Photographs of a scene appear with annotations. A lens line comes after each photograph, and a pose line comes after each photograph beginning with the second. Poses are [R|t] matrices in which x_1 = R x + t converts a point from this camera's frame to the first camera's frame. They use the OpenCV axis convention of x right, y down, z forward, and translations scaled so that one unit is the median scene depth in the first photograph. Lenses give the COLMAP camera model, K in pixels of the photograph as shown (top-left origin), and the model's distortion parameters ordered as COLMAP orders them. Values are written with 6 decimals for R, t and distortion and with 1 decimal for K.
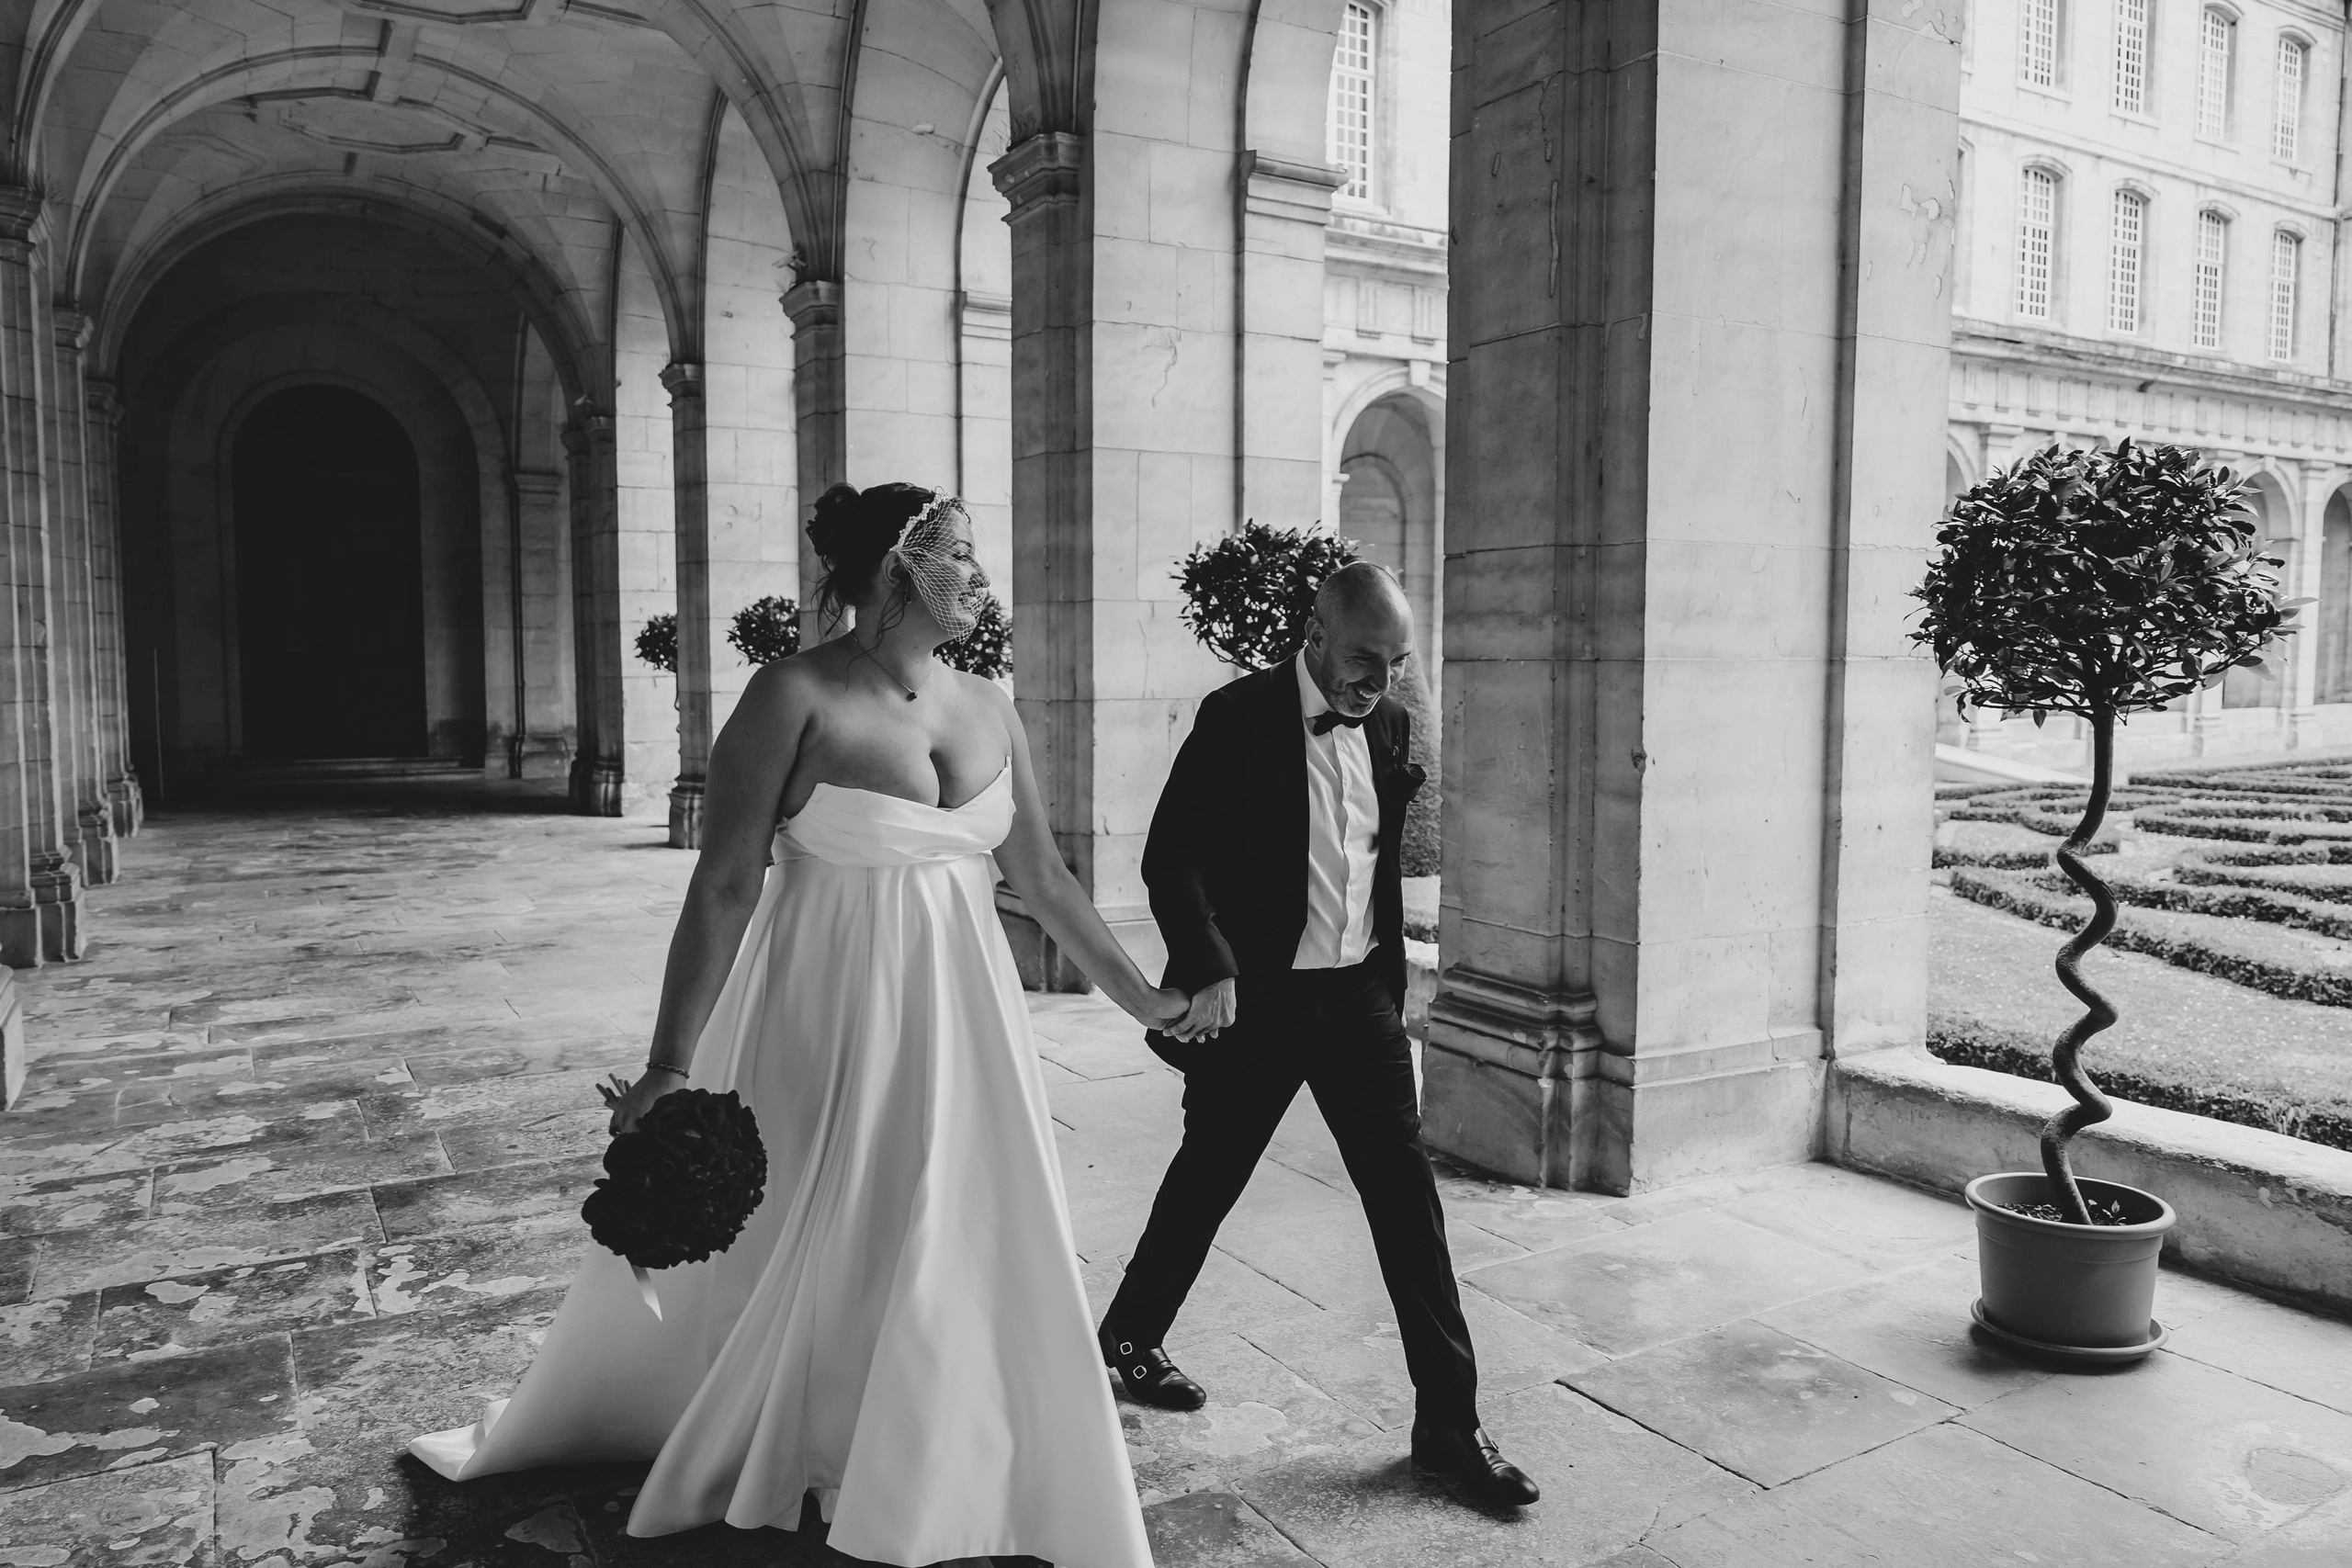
lens RADIAL K [[1726.0, 0, 1192.2], [0, 1726.0, 779.1], [0, 0, 1]] dist [0.018770, 0.017329]
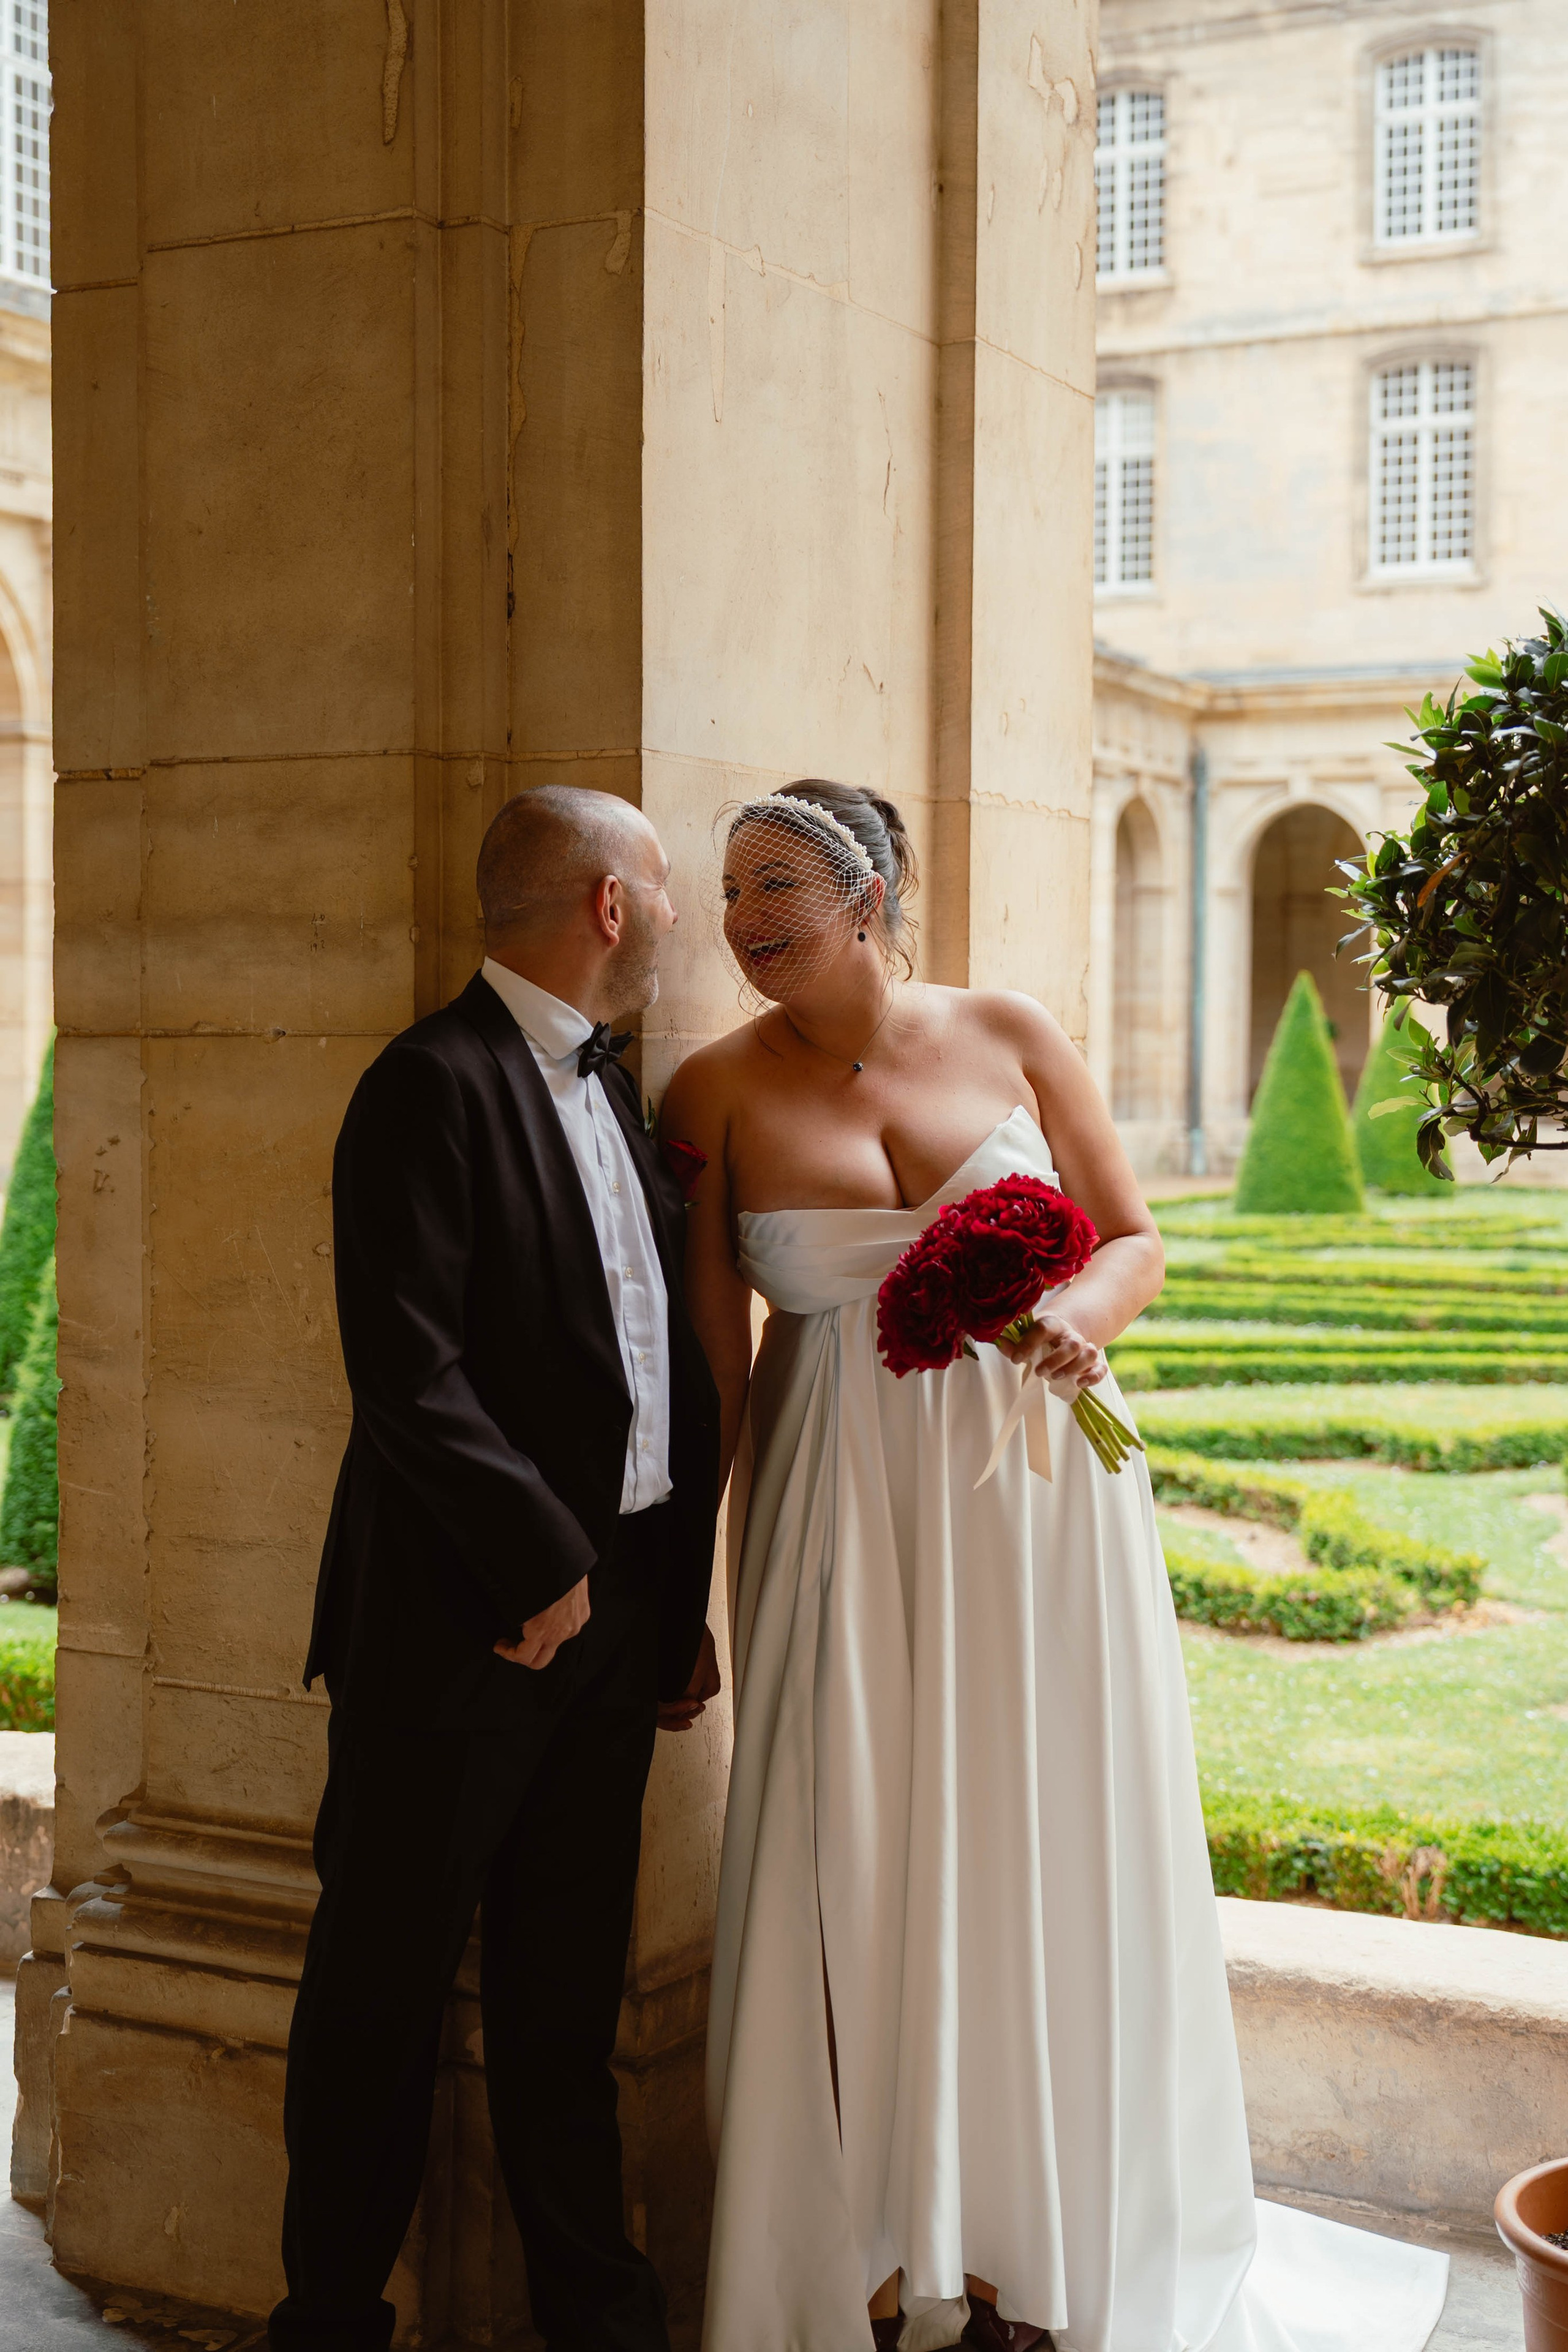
lens RADIAL K [[3165.2, 0, 765.3], [0, 3165.2, 1191.9], [0, 0, 1]] dist [0.032892, 0.000000]
pose [[0.845231, -0.015607, 0.534173, -0.064425], [0.028084, 0.999489, -0.015236, -0.009869], [-0.533662, 0.027880, 0.845238, 0.175170]]
